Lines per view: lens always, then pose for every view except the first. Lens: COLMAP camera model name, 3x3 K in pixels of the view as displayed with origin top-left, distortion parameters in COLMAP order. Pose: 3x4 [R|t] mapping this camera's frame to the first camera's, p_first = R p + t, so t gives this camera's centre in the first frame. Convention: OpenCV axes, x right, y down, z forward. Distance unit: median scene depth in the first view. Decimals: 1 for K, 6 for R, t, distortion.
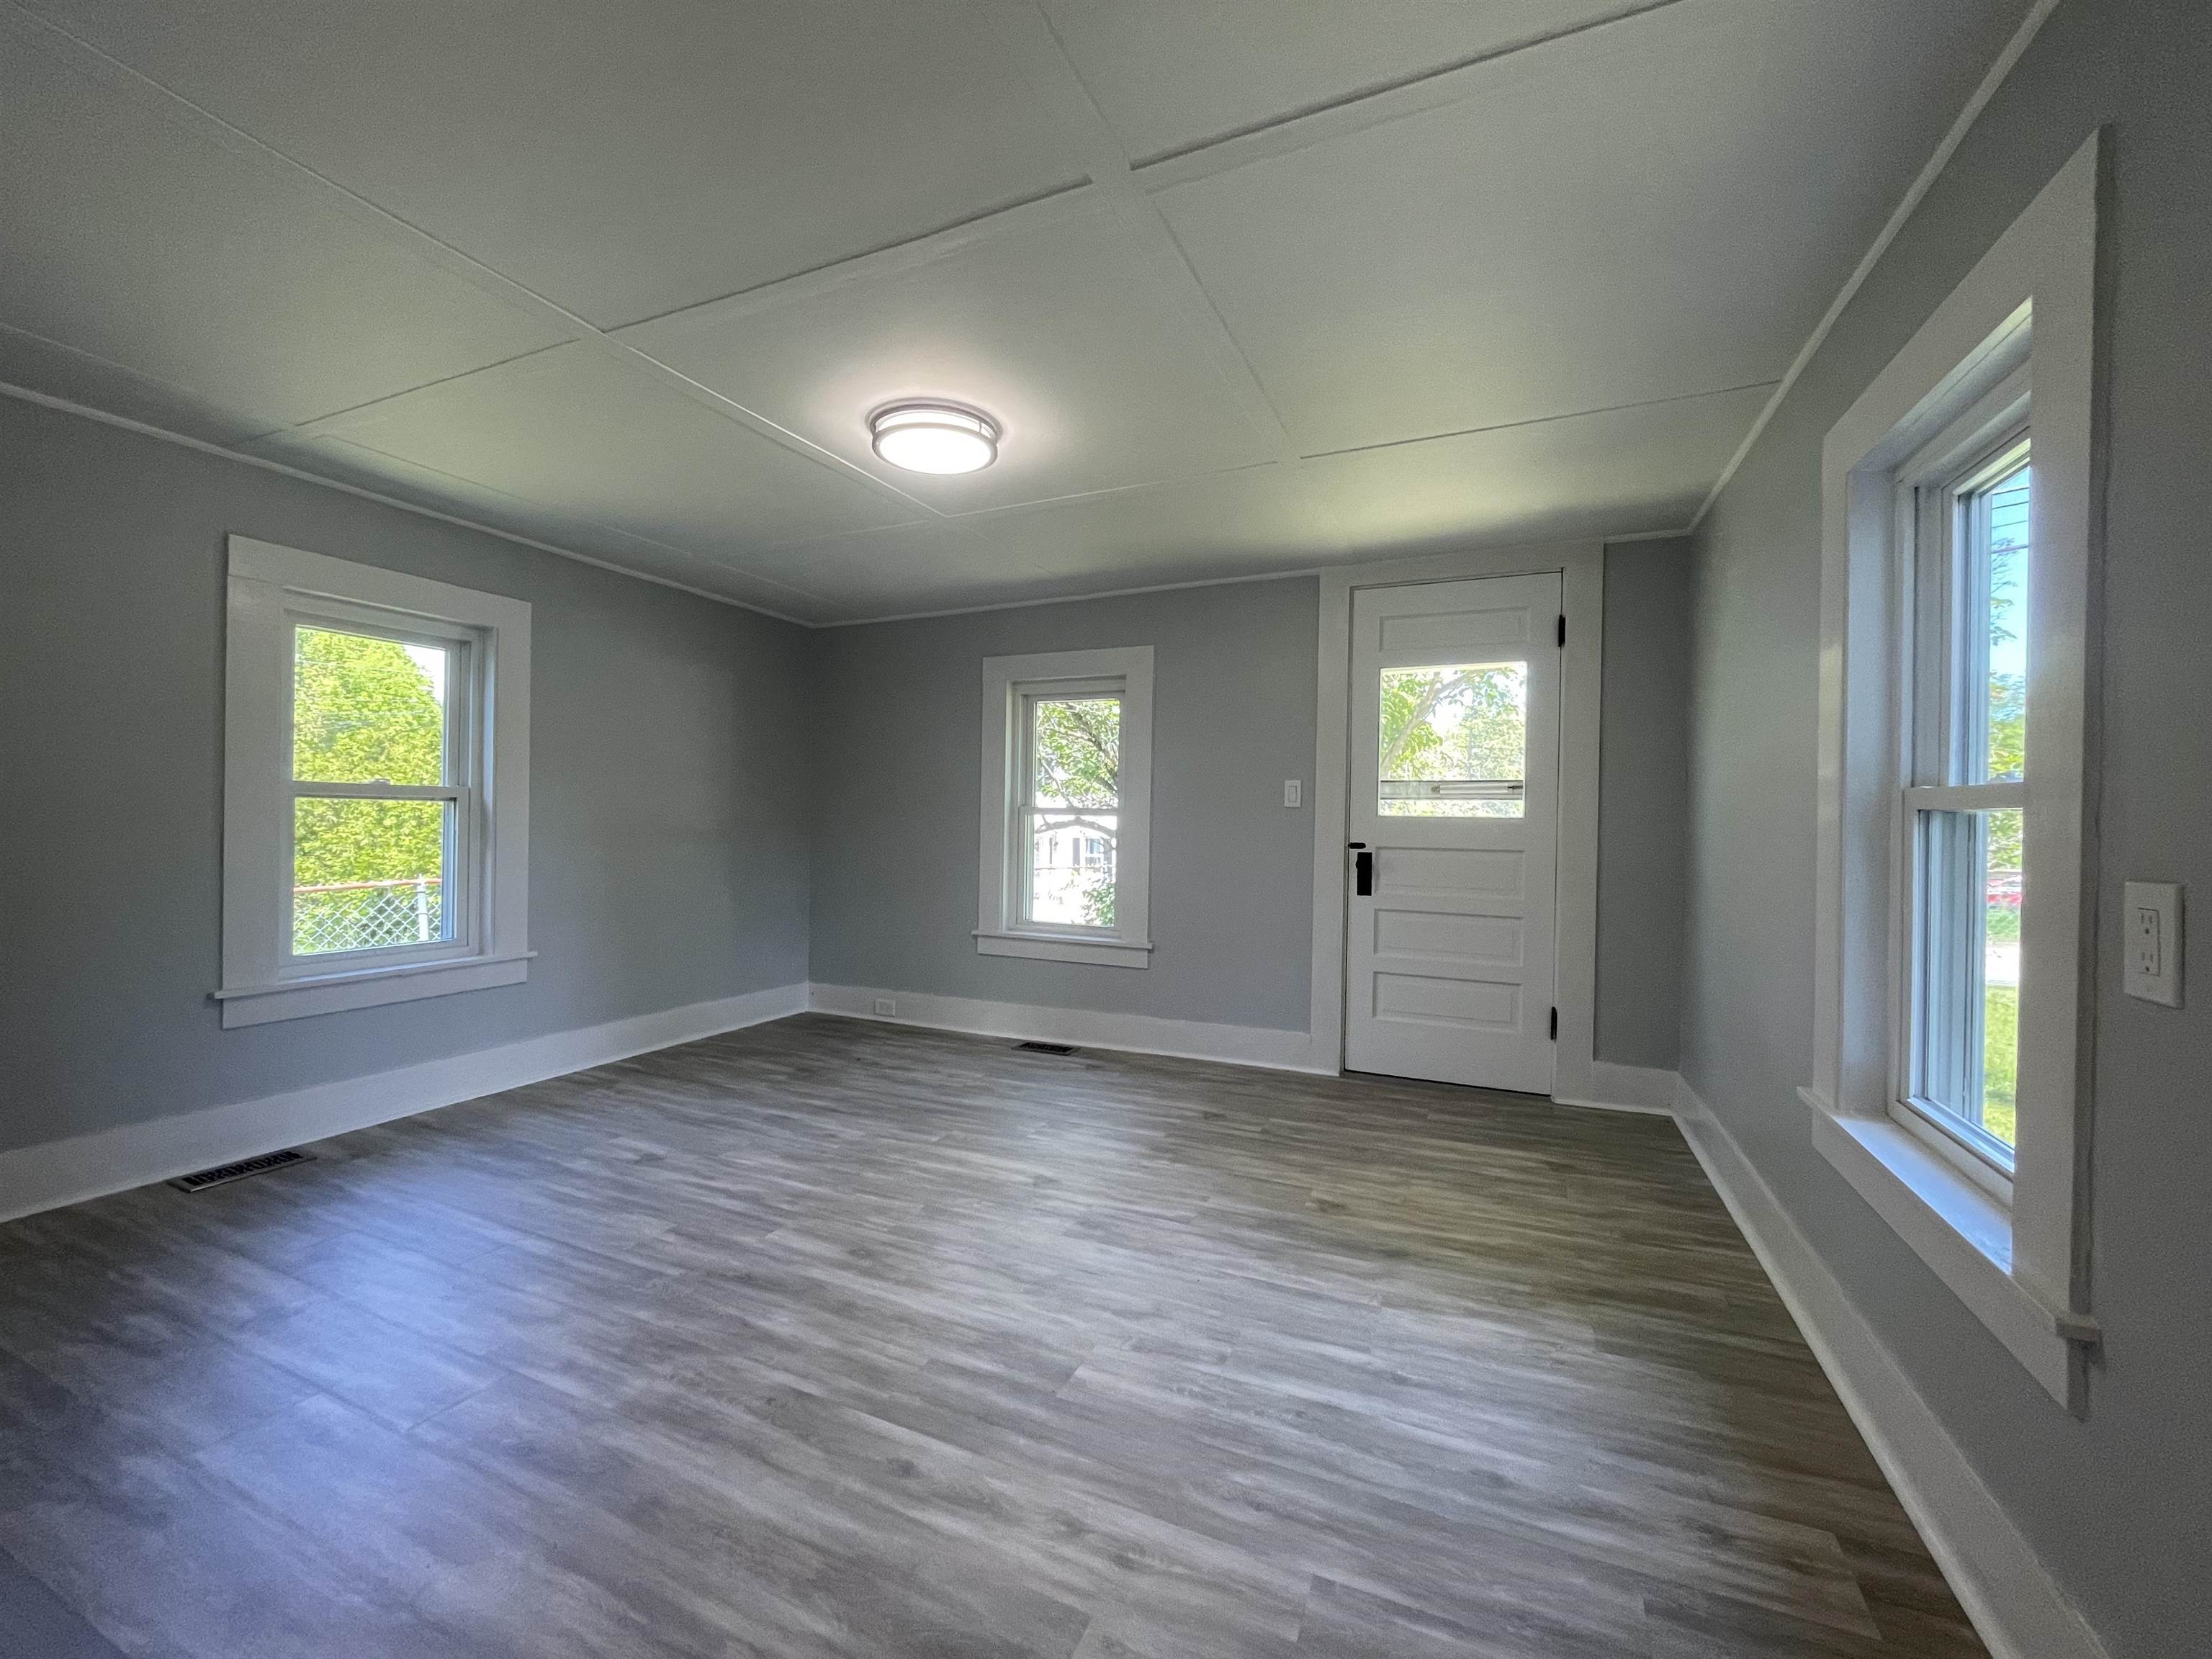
lens RADIAL K [[898.3, 0, 1101.0], [0, 898.3, 819.4], [0, 0, 1]] dist [-0.001226, 0.000336]
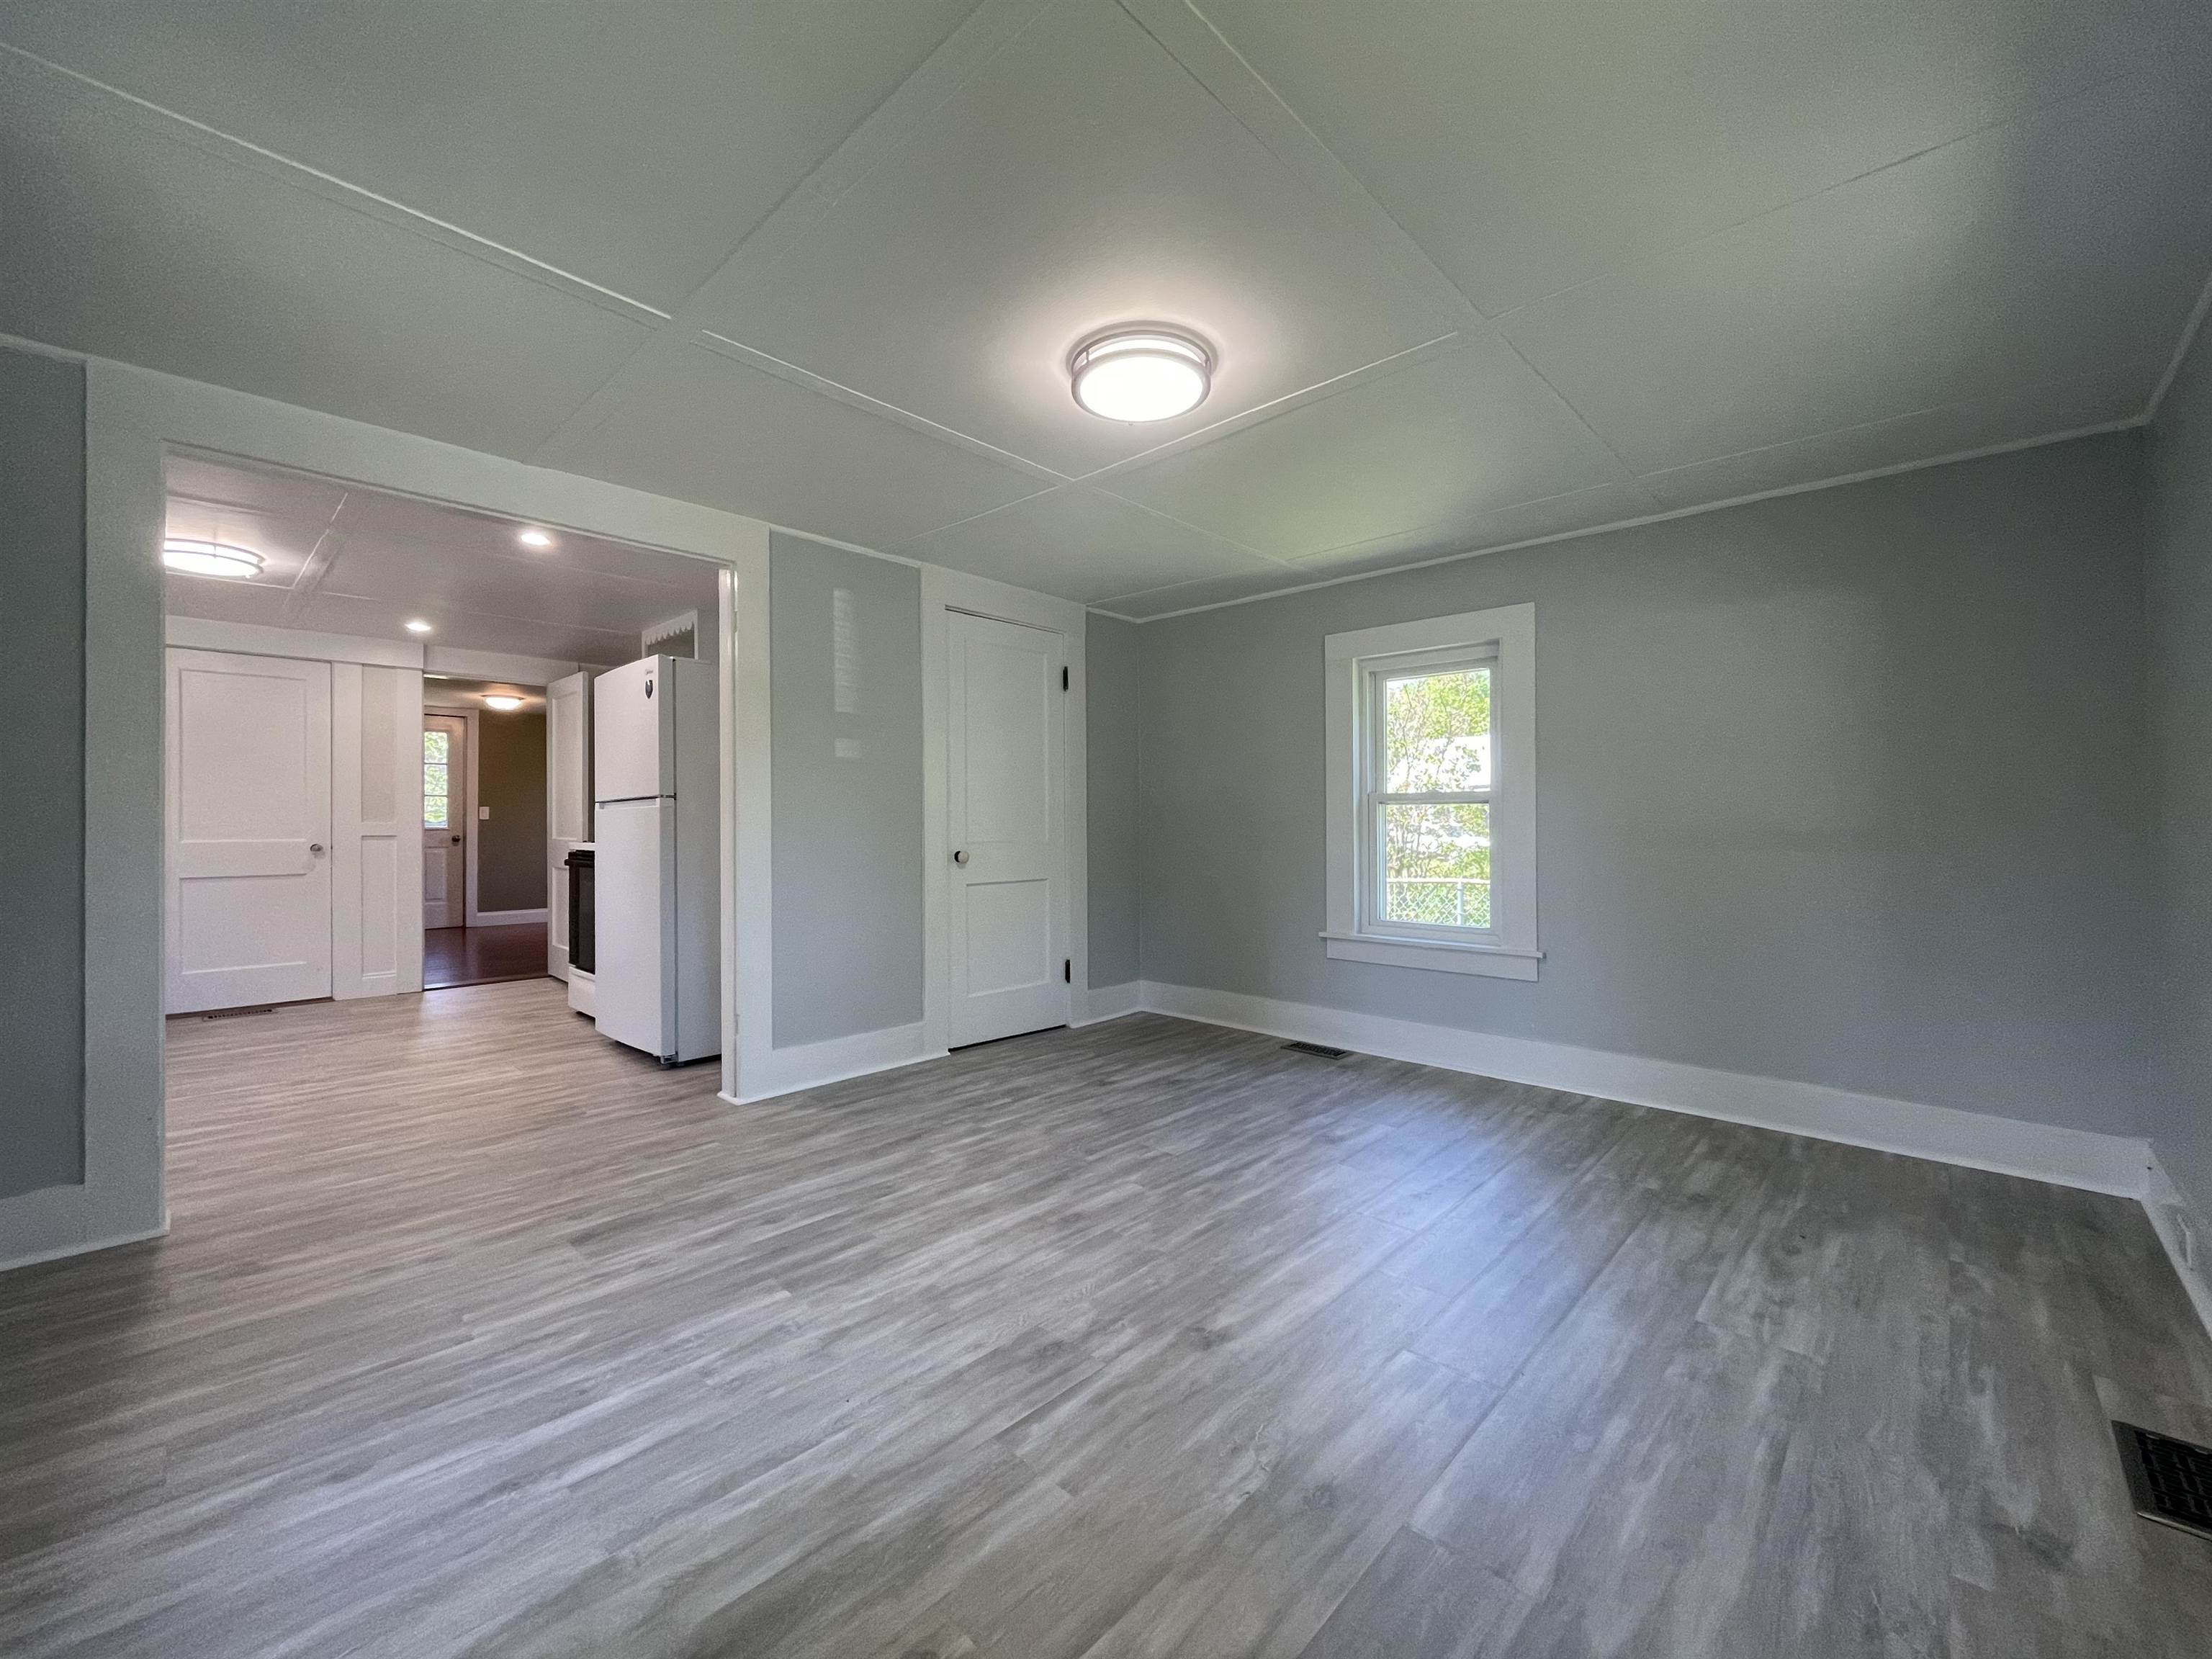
lens RADIAL K [[891.7, 0, 1104.6], [0, 891.7, 816.8], [0, 0, 1]] dist [0.000041, -0.000215]
pose [[-0.329352, -0.024234, -0.943896, 0.595824], [-0.003400, 0.999695, -0.024480, 0.031786], [0.944201, -0.004853, -0.329333, 1.145165]]
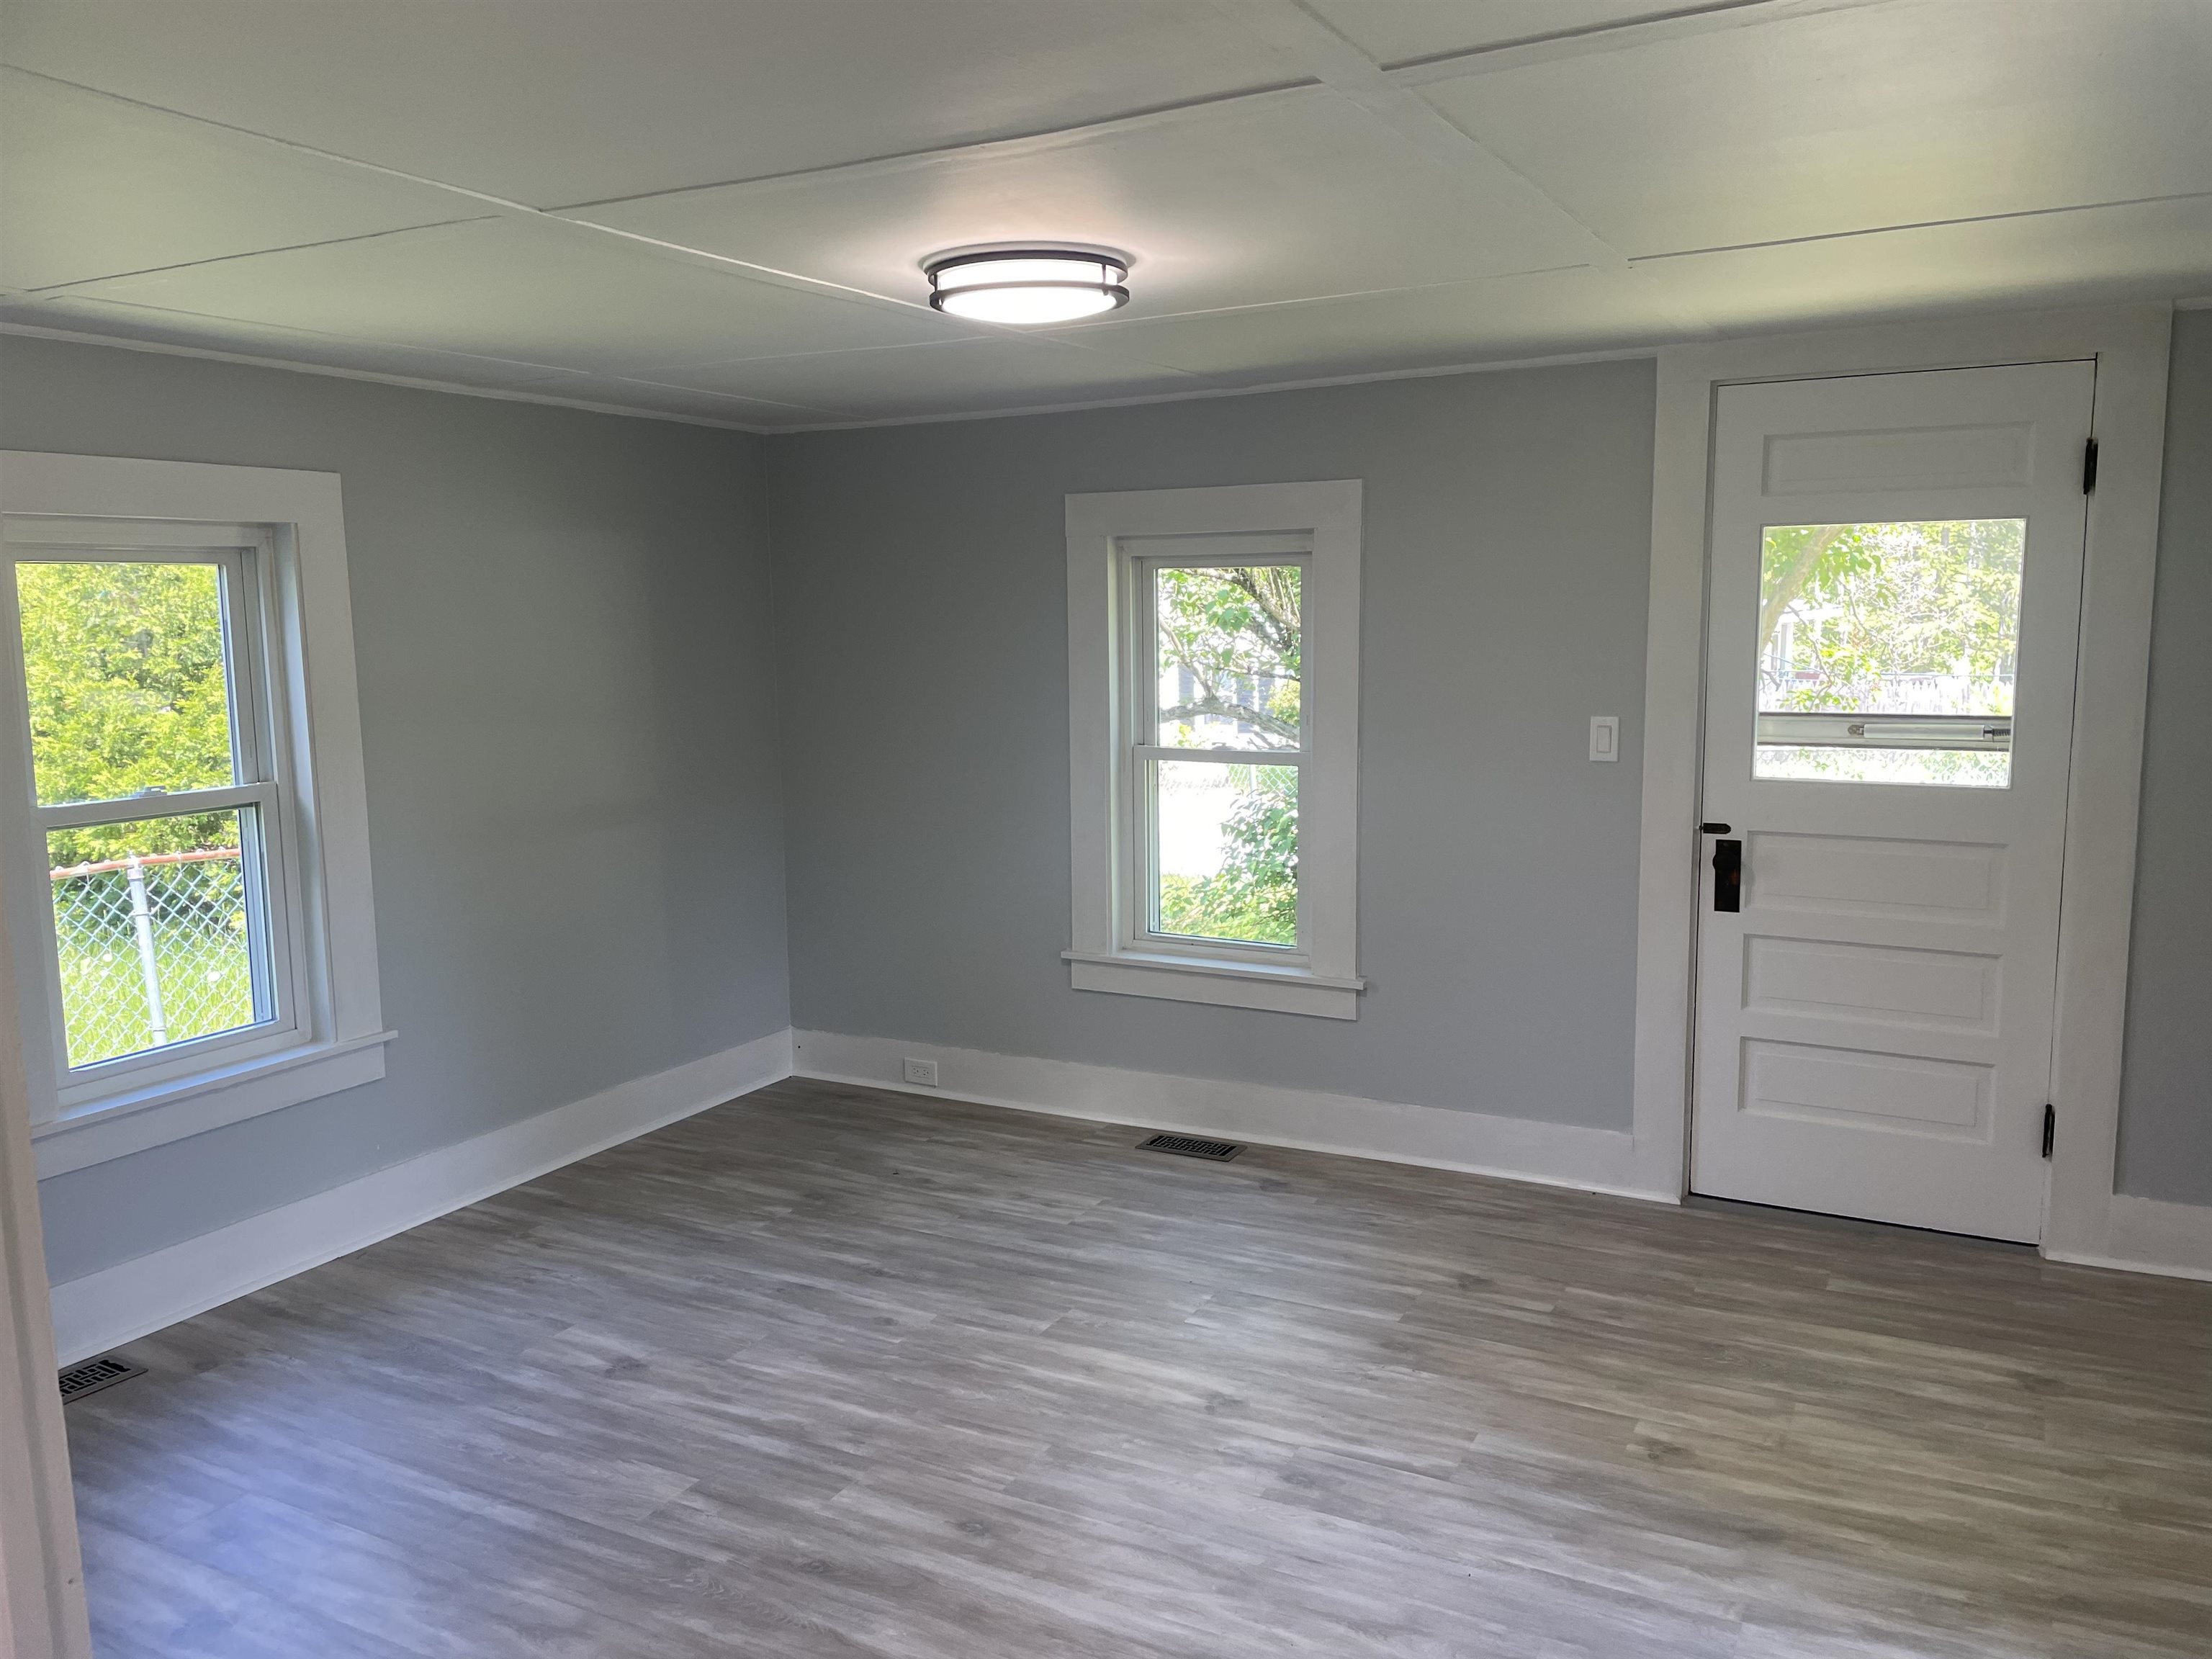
lens RADIAL K [[1677.0, 0, 1115.6], [0, 1677.0, 814.6], [0, 0, 1]] dist [0.090205, -0.113711]
pose [[0.997593, -0.020677, -0.066182, -0.049704], [0.029000, 0.991428, 0.127393, -0.187596], [0.062981, -0.129006, 0.989642, -0.182655]]
